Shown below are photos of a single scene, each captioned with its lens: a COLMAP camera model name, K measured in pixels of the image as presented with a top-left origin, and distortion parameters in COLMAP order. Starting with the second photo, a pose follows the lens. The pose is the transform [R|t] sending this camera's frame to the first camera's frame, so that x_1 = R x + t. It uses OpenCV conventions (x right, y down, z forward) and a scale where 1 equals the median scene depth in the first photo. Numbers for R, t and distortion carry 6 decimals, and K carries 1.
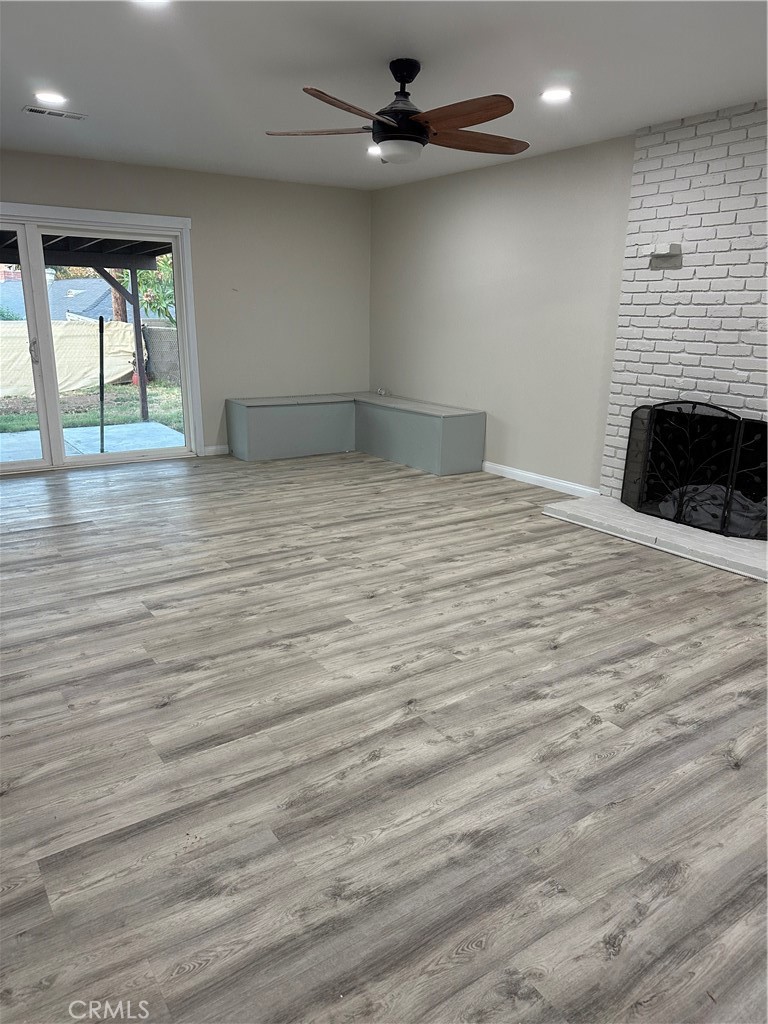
lens RADIAL K [[720.7, 0, 375.9], [0, 720.7, 514.7], [0, 0, 1]] dist [0.077256, -0.002549]
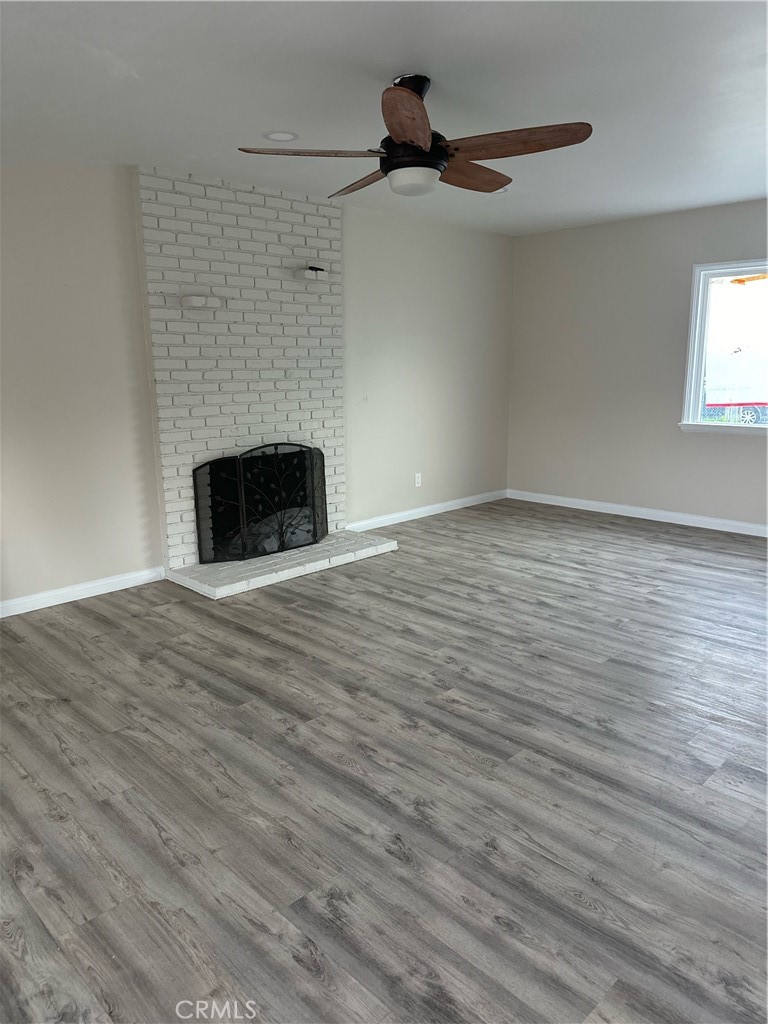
lens RADIAL K [[720.7, 0, 378.1], [0, 720.7, 513.8], [0, 0, 1]] dist [0.077256, -0.002549]
pose [[-0.190873, -0.213843, 0.958039, -0.702641], [0.277772, 0.924325, 0.261659, -0.309731], [-0.941494, 0.316060, -0.117029, 1.045309]]
